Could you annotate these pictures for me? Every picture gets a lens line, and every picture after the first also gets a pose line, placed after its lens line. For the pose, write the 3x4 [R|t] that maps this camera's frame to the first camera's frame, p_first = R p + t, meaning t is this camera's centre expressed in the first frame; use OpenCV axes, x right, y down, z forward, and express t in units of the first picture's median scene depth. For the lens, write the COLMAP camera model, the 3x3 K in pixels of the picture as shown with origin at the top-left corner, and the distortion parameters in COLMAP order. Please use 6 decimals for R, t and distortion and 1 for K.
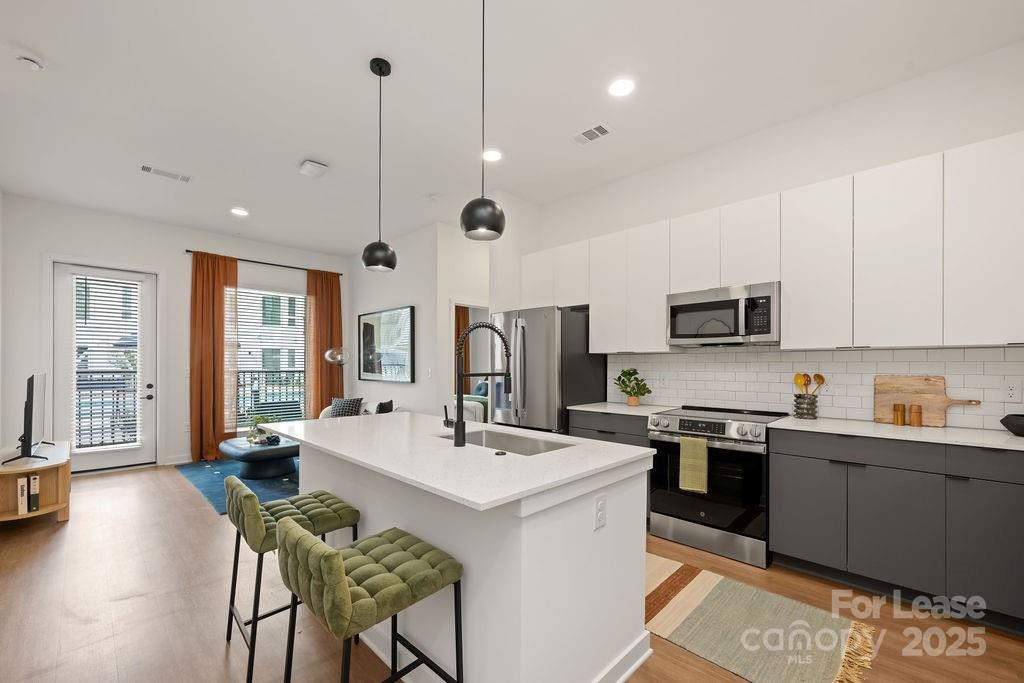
lens RADIAL K [[398.9, 0, 503.5], [0, 398.9, 365.0], [0, 0, 1]] dist [0.003565, -0.000600]
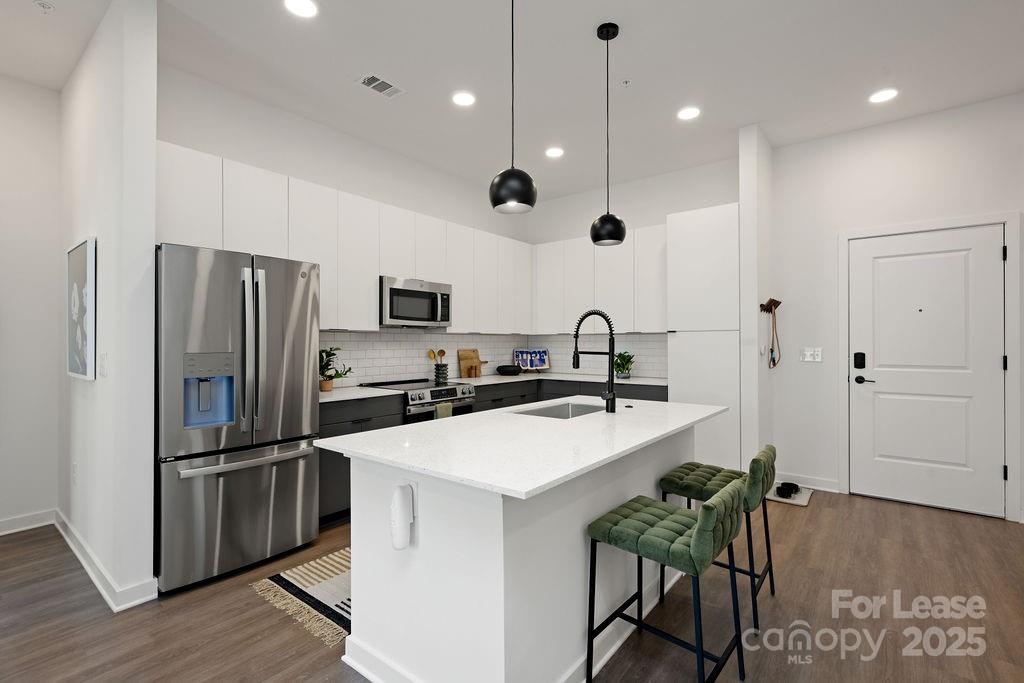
lens RADIAL K [[474.2, 0, 505.1], [0, 474.2, 340.3], [0, 0, 1]] dist [-0.000231, -0.000040]
pose [[-0.114982, 0.005962, 0.993350, -1.324555], [0.003845, 0.999977, -0.005556, -0.002414], [-0.993360, 0.003181, -0.115002, 1.316213]]
